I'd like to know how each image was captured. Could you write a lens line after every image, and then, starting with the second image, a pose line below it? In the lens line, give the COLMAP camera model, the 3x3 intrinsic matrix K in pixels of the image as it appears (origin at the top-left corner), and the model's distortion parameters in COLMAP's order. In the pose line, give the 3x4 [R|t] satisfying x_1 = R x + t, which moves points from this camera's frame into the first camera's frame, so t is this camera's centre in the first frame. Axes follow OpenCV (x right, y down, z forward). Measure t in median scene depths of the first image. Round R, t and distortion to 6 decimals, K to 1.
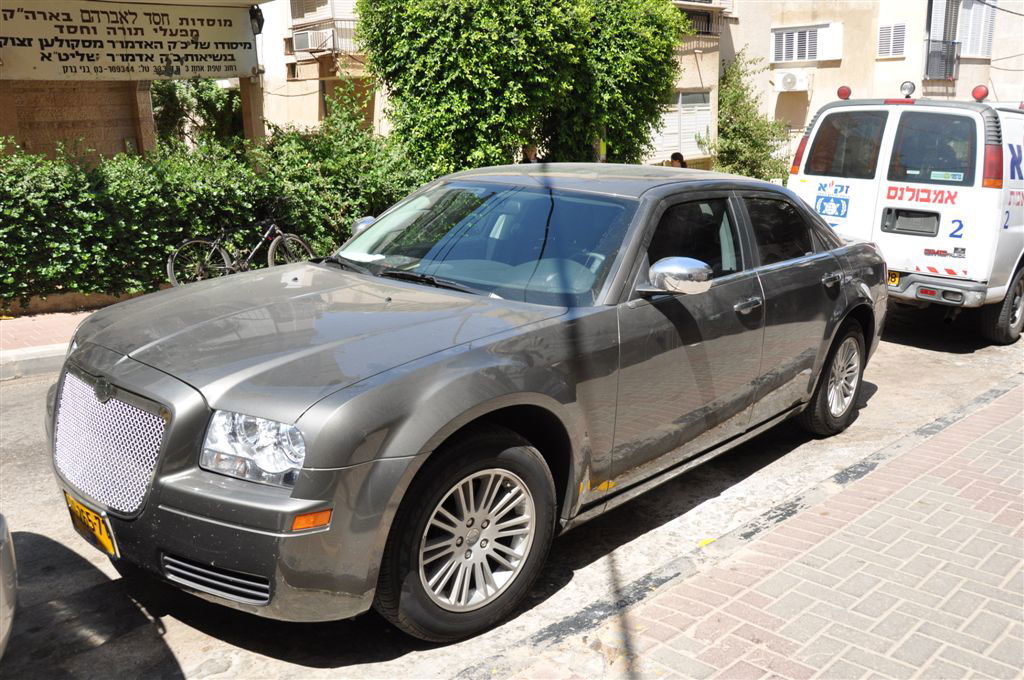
lens RADIAL K [[888.4, 0, 512.0], [0, 888.4, 340.0], [0, 0, 1]] dist [-0.108186, 0.145646]
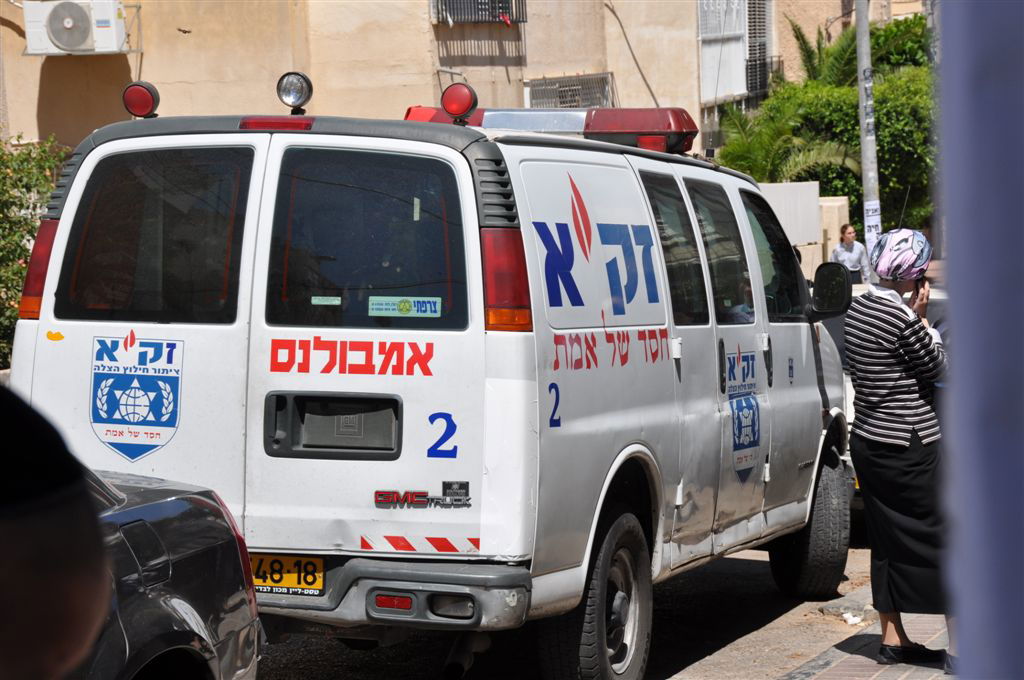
lens RADIAL K [[2764.5, 0, 512.0], [0, 2764.5, 340.0], [0, 0, 1]] dist [0.573560, -0.116641]
pose [[0.902442, -0.049252, 0.427987, -0.000086], [0.122635, 0.981712, -0.145612, 0.017259], [-0.412988, 0.183893, 0.891978, -0.145271]]
